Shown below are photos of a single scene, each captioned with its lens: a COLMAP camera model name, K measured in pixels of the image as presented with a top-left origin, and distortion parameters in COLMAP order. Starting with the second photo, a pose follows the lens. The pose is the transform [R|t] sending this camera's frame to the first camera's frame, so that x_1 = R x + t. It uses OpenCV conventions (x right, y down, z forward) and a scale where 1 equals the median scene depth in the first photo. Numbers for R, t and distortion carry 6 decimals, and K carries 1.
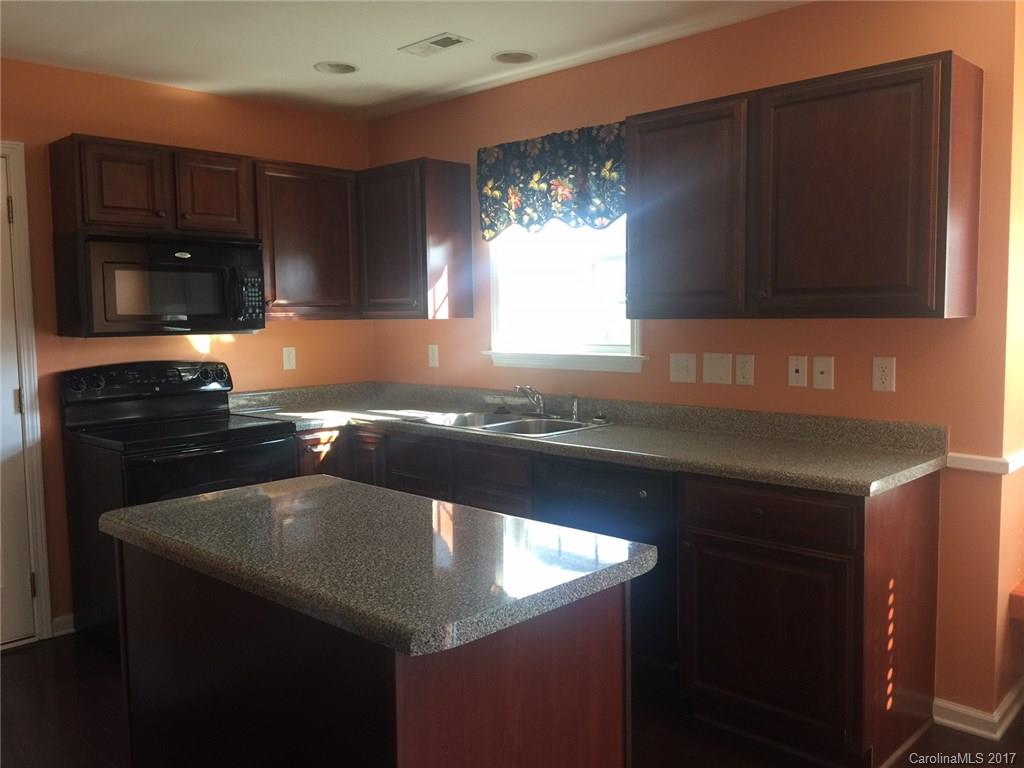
lens RADIAL K [[857.9, 0, 510.8], [0, 857.9, 364.9], [0, 0, 1]] dist [0.010289, 0.003645]
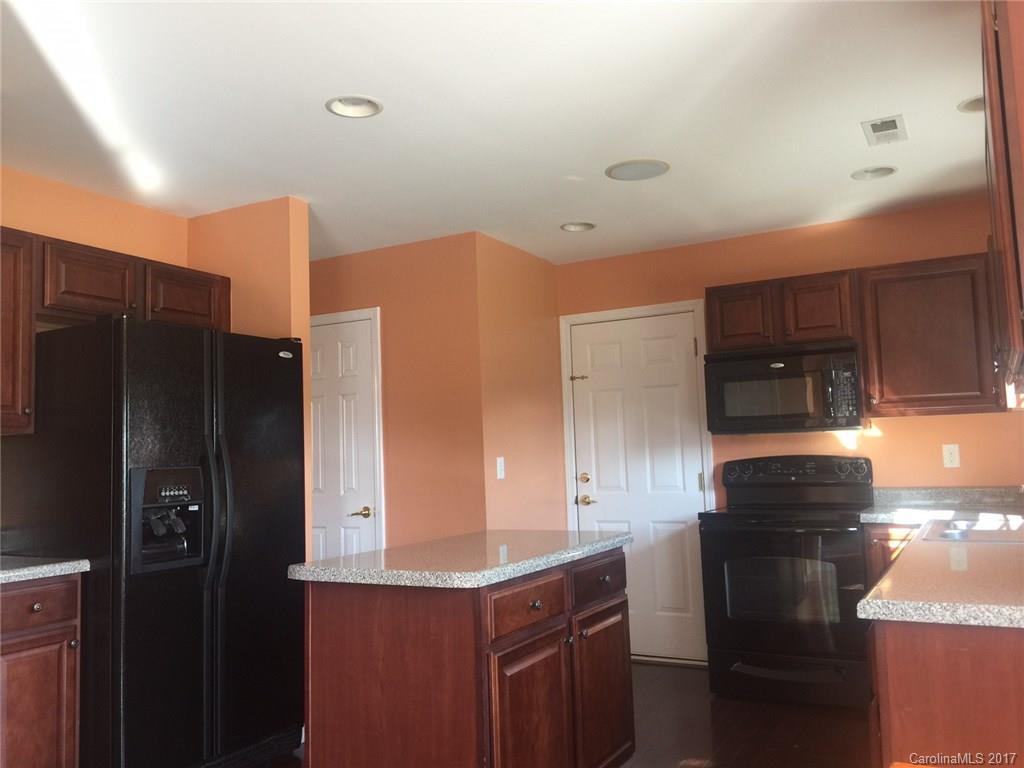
lens RADIAL K [[857.9, 0, 510.8], [0, 857.9, 364.9], [0, 0, 1]] dist [0.010289, 0.003645]
pose [[0.260776, -0.098292, -0.960382, 0.661172], [-0.035021, 0.993185, -0.111158, 0.018312], [0.964764, 0.062621, 0.255557, 0.320793]]
